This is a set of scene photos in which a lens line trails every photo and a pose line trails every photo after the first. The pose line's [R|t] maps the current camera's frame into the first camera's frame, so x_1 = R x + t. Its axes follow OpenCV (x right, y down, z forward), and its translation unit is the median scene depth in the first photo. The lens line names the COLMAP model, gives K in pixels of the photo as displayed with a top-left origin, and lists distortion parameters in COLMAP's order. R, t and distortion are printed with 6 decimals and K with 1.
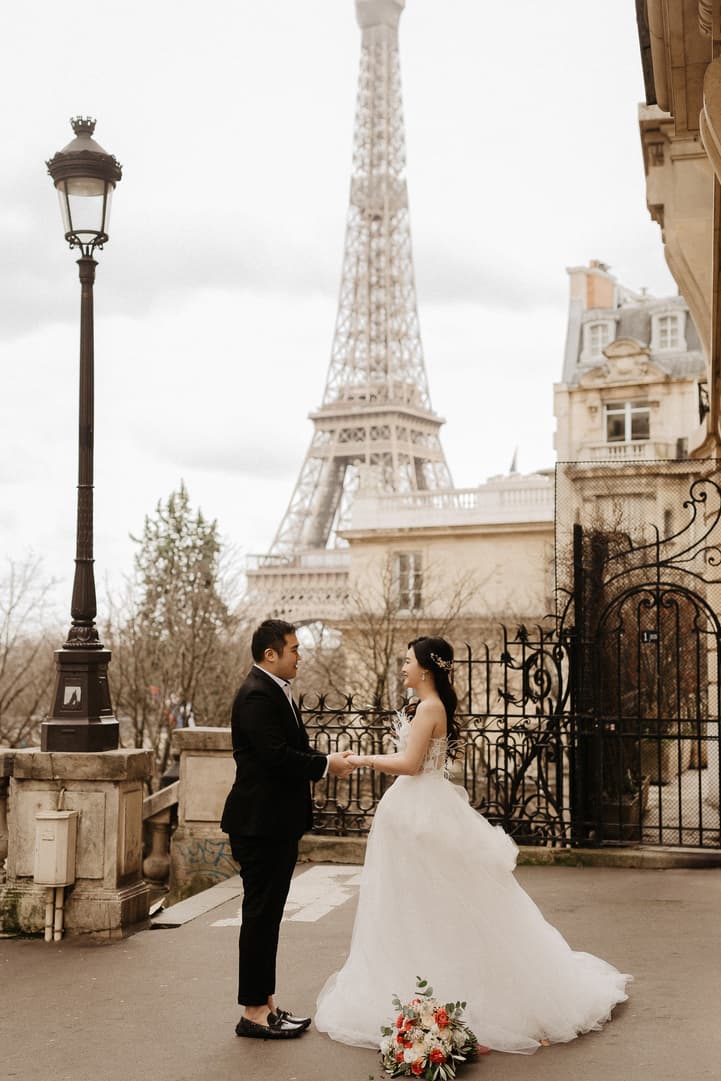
lens RADIAL K [[1498.5, 0, 389.2], [0, 1498.5, 575.4], [0, 0, 1]] dist [0.056593, 0.017573]
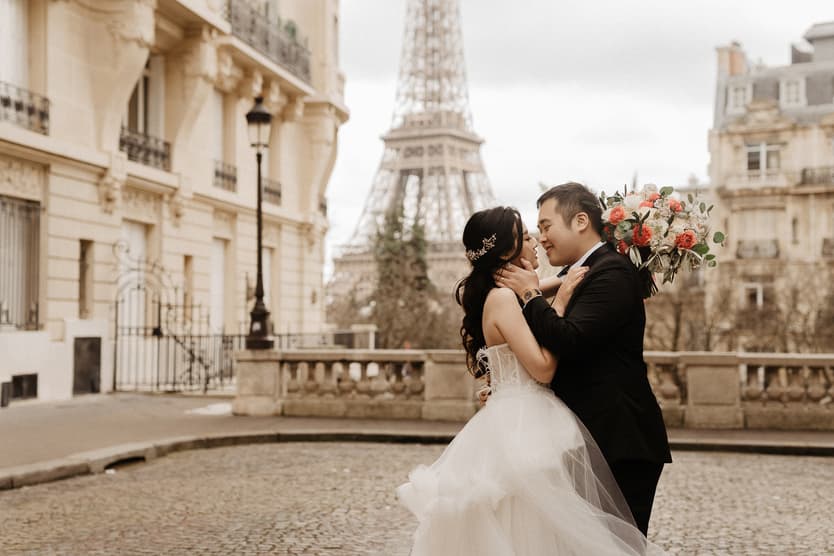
lens RADIAL K [[1189.6, 0, 417.0], [0, 1189.6, 278.0], [0, 0, 1]] dist [0.108812, -0.006677]
pose [[0.999978, -0.001521, 0.006425, -0.130919], [0.001425, 0.999889, 0.014808, -0.003532], [-0.006447, -0.014798, 0.999870, -0.099278]]
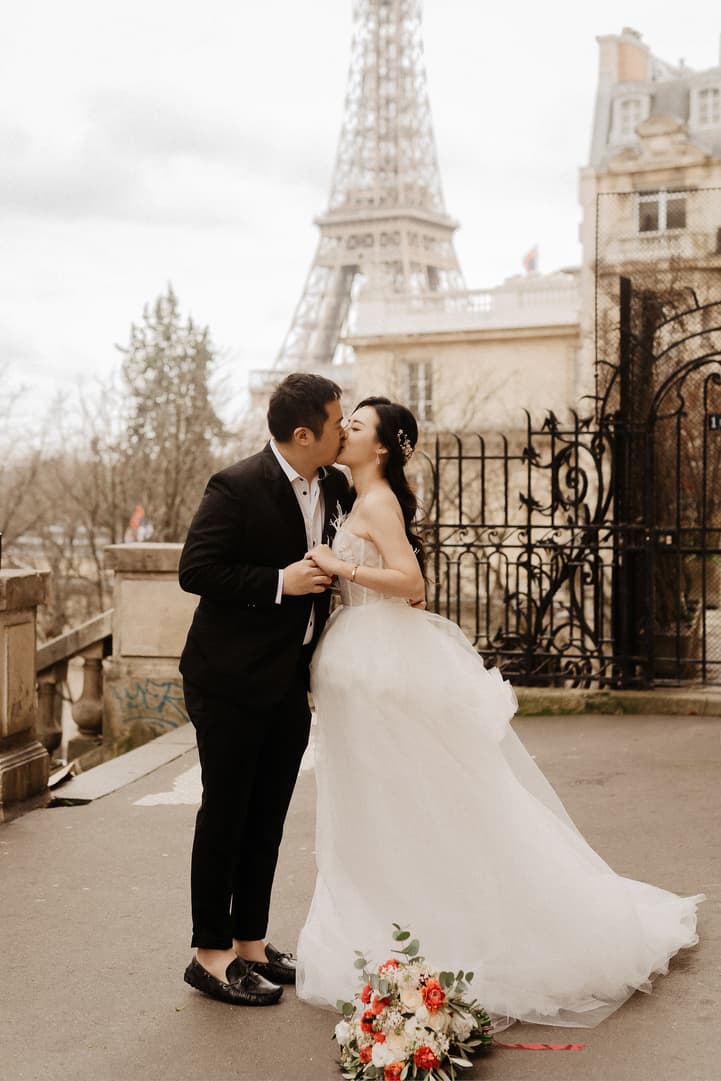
lens RADIAL K [[1564.0, 0, 360.5], [0, 1564.0, 540.5], [0, 0, 1]] dist [0.045429, 0.008292]
pose [[0.999642, -0.004254, -0.026412, 0.001961], [0.006707, 0.995599, 0.093474, 0.004164], [0.025898, -0.093618, 0.995271, 0.032288]]
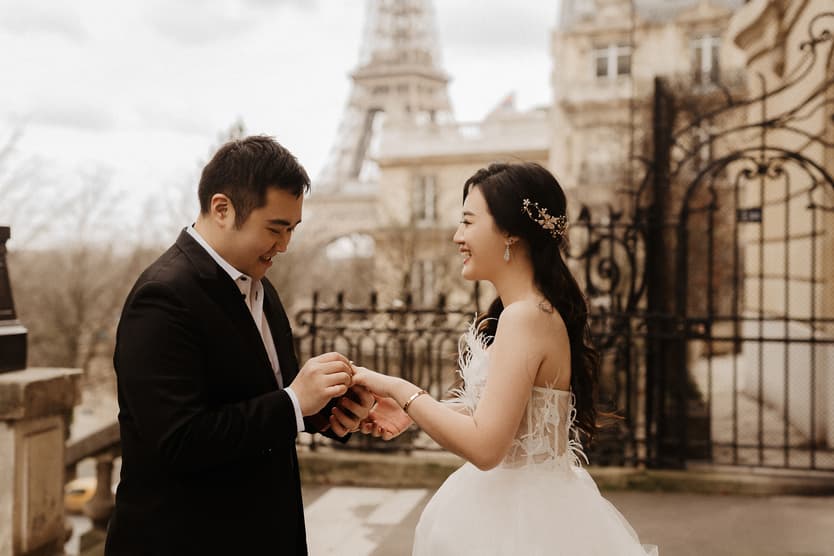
lens RADIAL K [[1137.5, 0, 417.0], [0, 1137.5, 278.0], [0, 0, 1]] dist [0.130341, -0.010275]
pose [[0.999980, -0.002366, 0.005887, -0.001065], [0.001964, 0.997731, 0.067304, 0.005299], [-0.006033, -0.067291, 0.997715, 0.064075]]
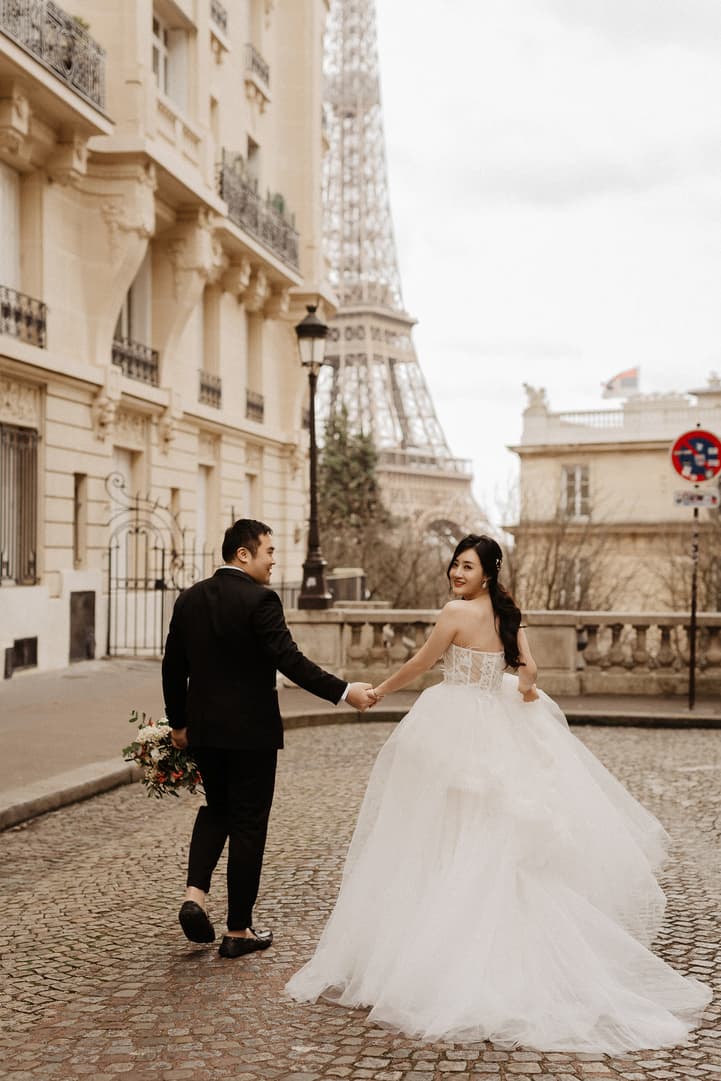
lens RADIAL K [[1522.2, 0, 360.5], [0, 1522.2, 540.5], [0, 0, 1]] dist [0.091225, 0.010334]
pose [[0.999454, -0.001815, 0.032986, -0.164843], [0.000343, 0.999006, 0.044572, -0.009130], [-0.033034, -0.044537, 0.998461, -0.115849]]
